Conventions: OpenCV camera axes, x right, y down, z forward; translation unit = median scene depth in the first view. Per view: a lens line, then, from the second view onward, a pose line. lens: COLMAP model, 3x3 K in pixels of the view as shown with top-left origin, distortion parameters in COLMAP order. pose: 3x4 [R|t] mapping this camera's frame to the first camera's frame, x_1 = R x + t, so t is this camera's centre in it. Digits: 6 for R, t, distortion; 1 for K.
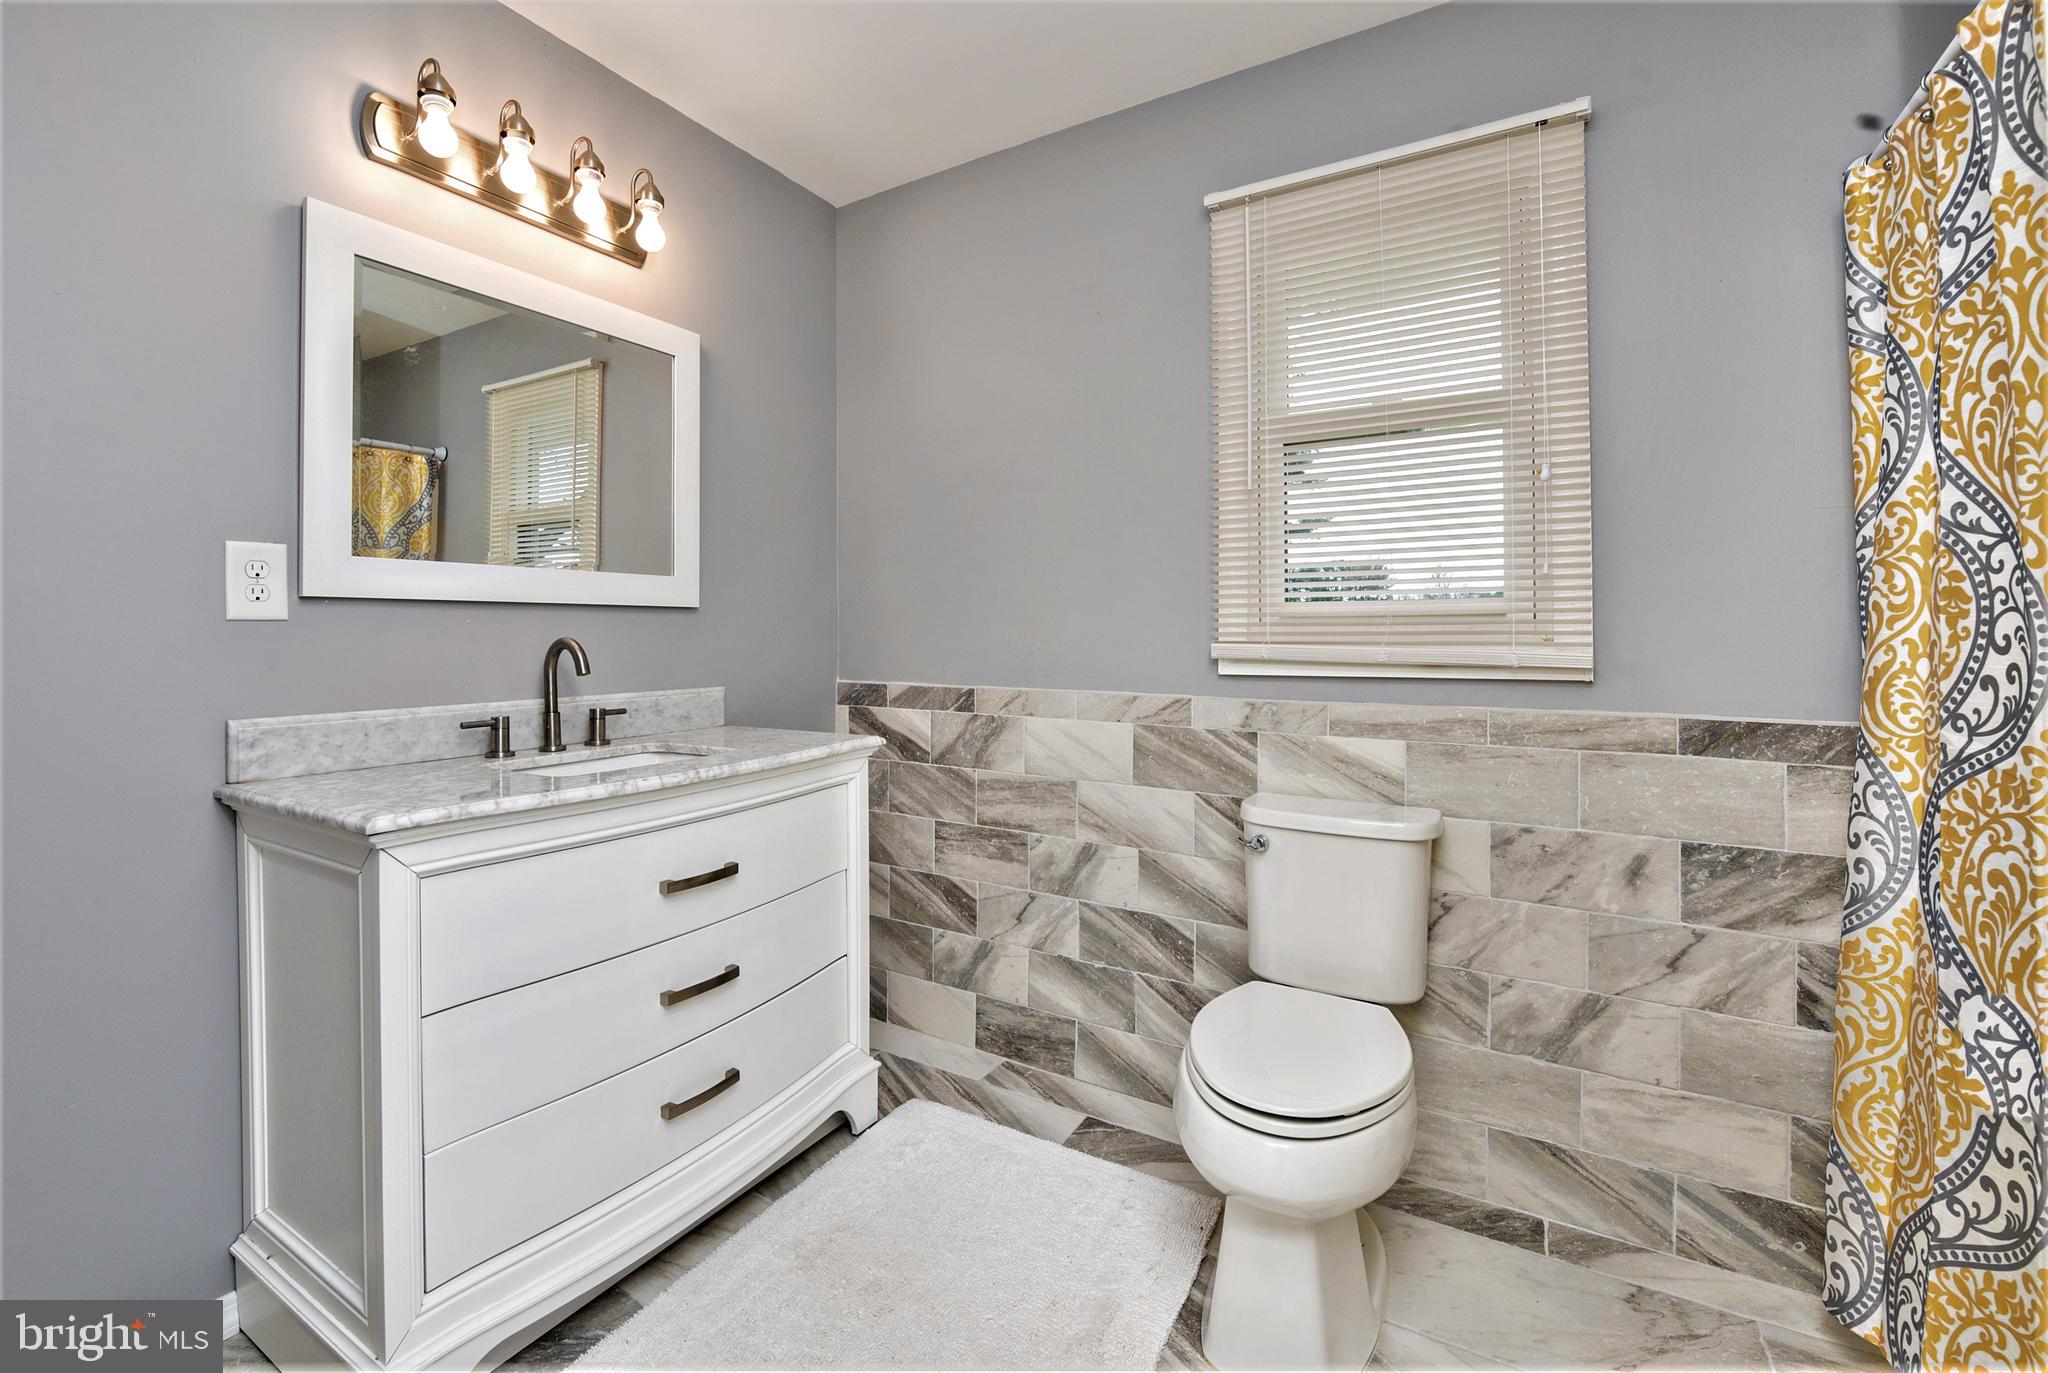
lens RADIAL K [[847.4, 0, 1024.3], [0, 847.4, 631.6], [0, 0, 1]] dist [-0.029997, 0.000053]
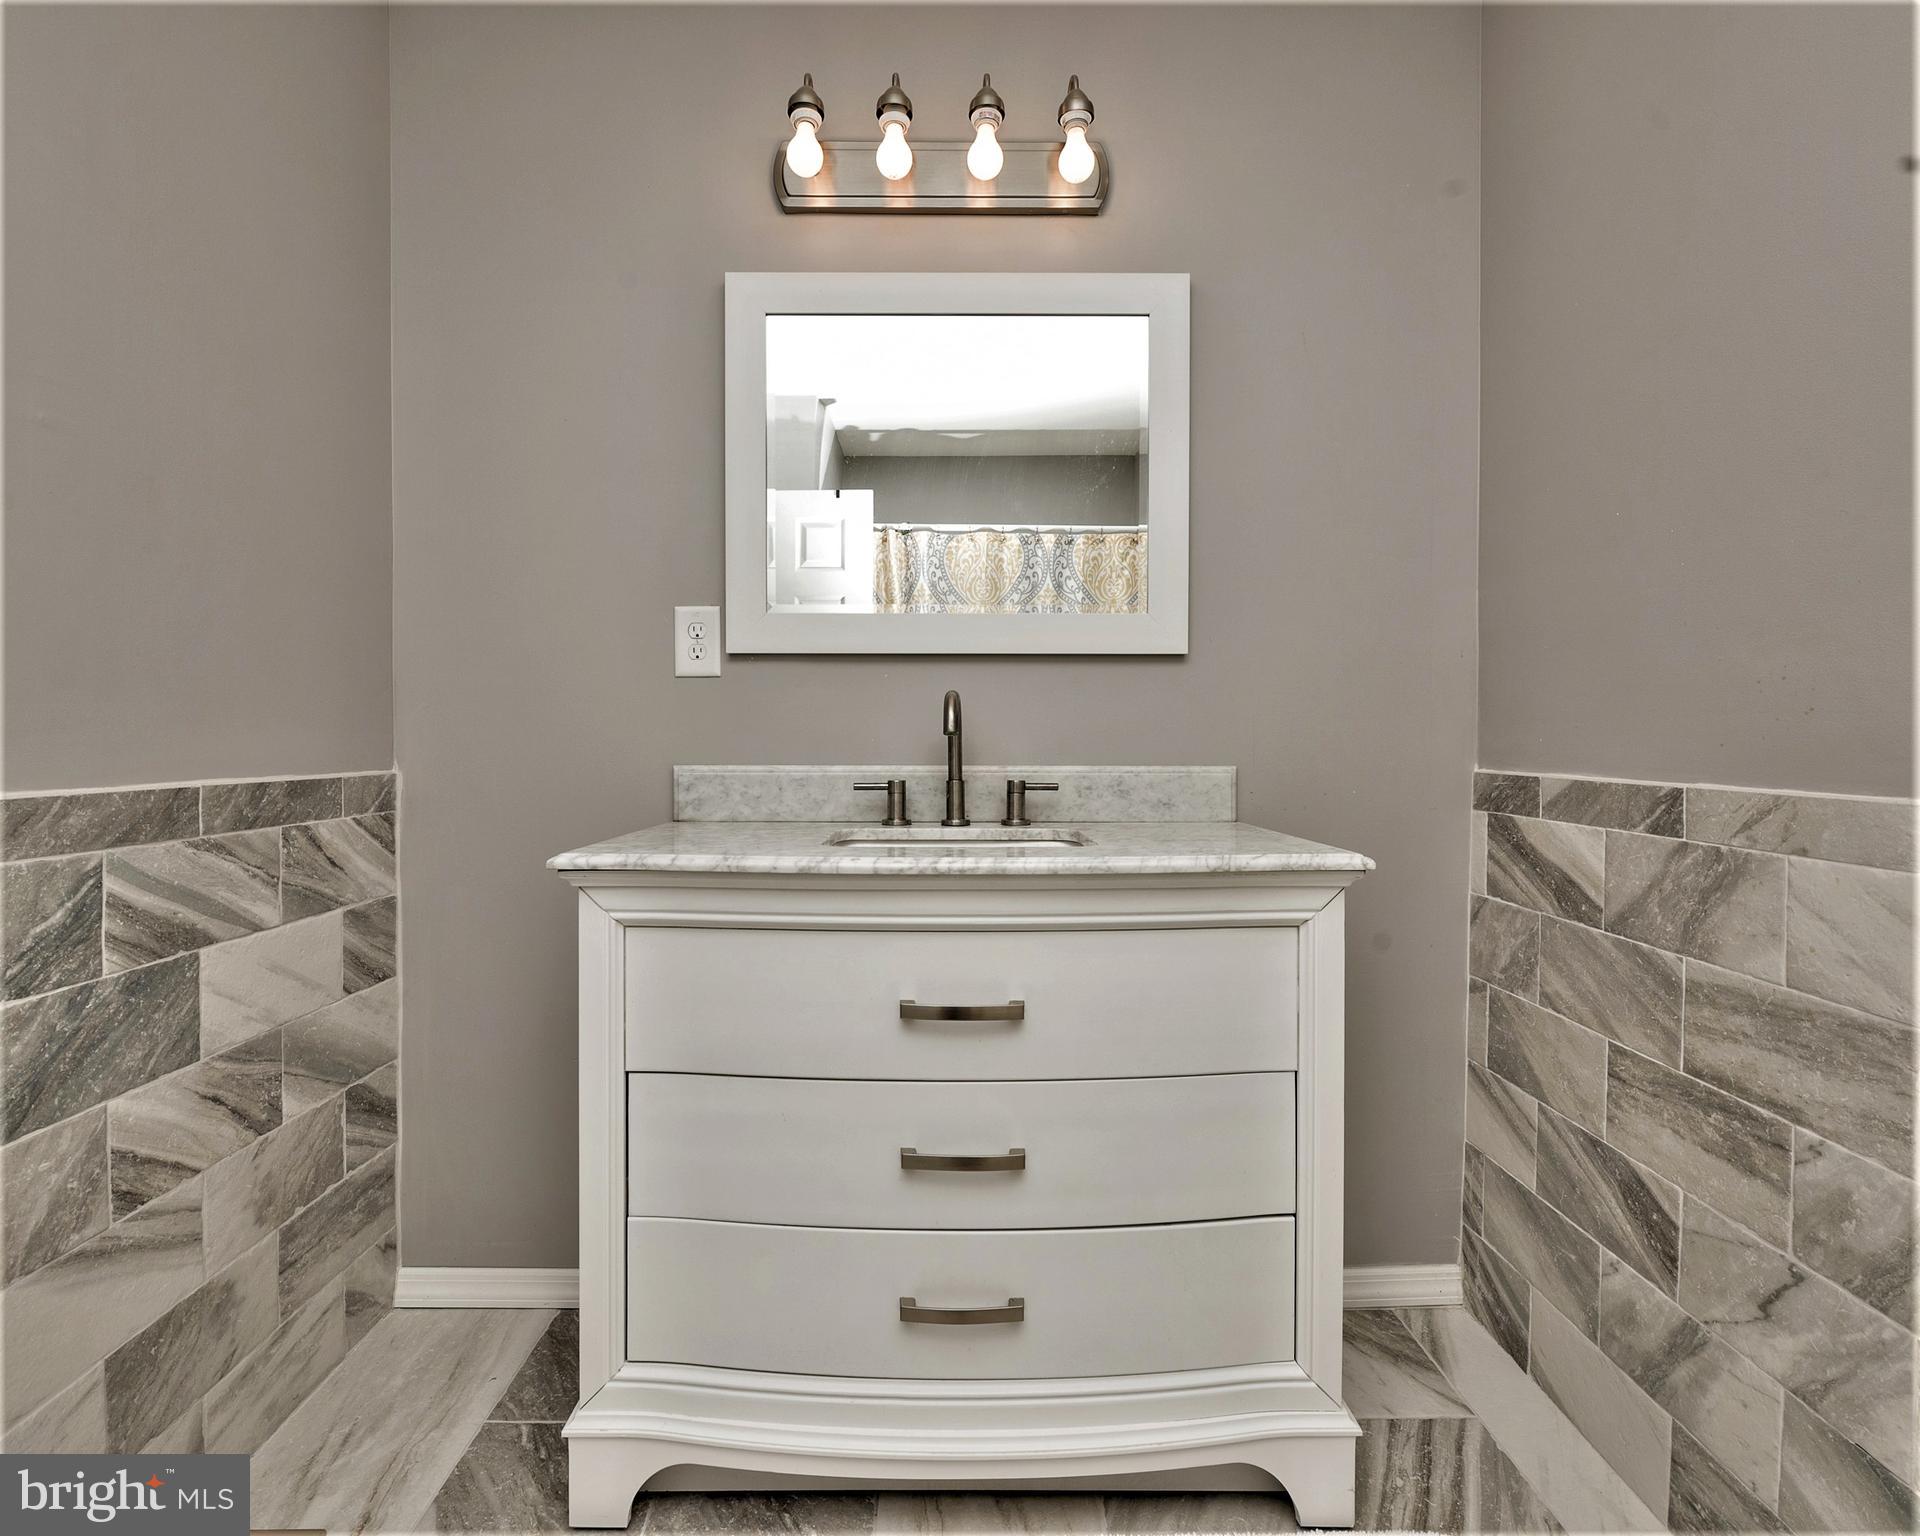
lens RADIAL K [[951.1, 0, 961.4], [0, 951.1, 750.6], [0, 0, 1]] dist [-0.013138, -0.000788]
pose [[0.503867, 0.012602, -0.863689, 0.198939], [0.000182, 0.999892, 0.014696, 0.038366], [0.863781, -0.007562, 0.503810, 0.382372]]
